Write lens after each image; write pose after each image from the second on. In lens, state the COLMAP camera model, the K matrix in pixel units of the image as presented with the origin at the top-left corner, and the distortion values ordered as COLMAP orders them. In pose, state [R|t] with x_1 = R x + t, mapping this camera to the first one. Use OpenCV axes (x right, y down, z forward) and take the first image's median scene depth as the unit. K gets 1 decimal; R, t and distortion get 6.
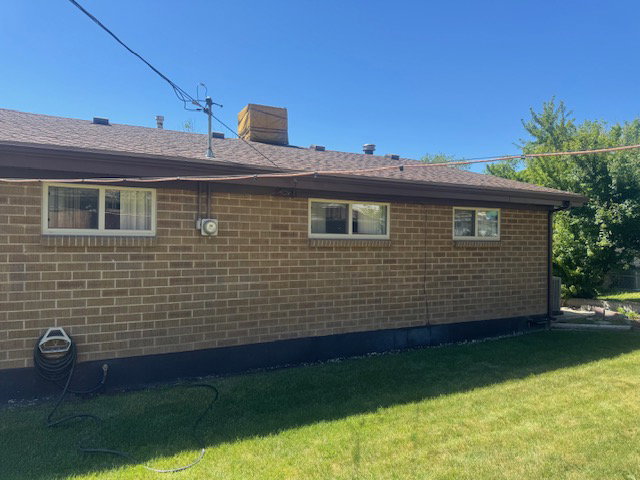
lens RADIAL K [[429.2, 0, 313.2], [0, 429.2, 238.5], [0, 0, 1]] dist [0.025419, -0.001677]
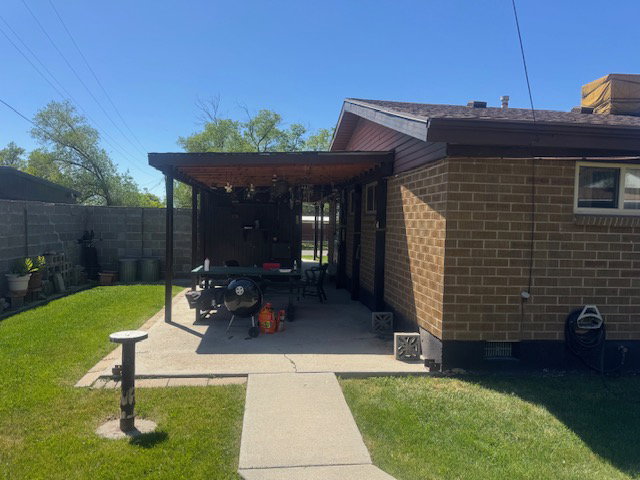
lens RADIAL K [[452.9, 0, 320.3], [0, 452.9, 239.2], [0, 0, 1]] dist [0.053648, -0.079218]
pose [[0.936451, 0.024113, -0.349970, -0.708013], [-0.014258, 0.999427, 0.030708, 0.022674], [0.350510, -0.023766, 0.936258, -0.200762]]
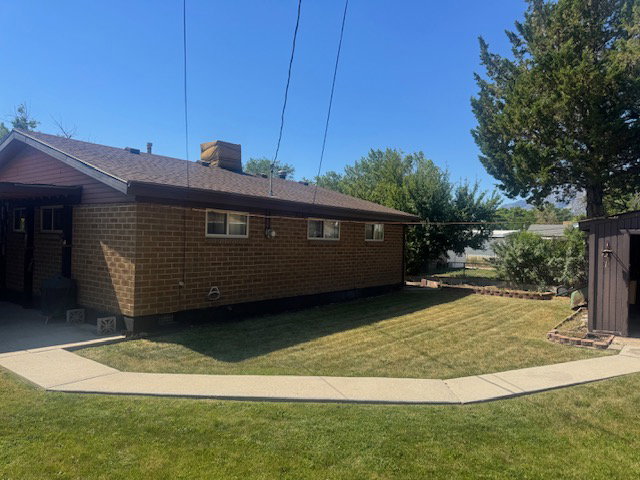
lens RADIAL K [[452.9, 0, 317.5], [0, 452.9, 237.5], [0, 0, 1]] dist [0.053648, -0.079218]
pose [[0.908116, 0.012012, 0.418546, -0.881239], [-0.011984, 0.999925, -0.002696, -0.006553], [-0.418547, -0.002568, 0.908191, -0.857158]]
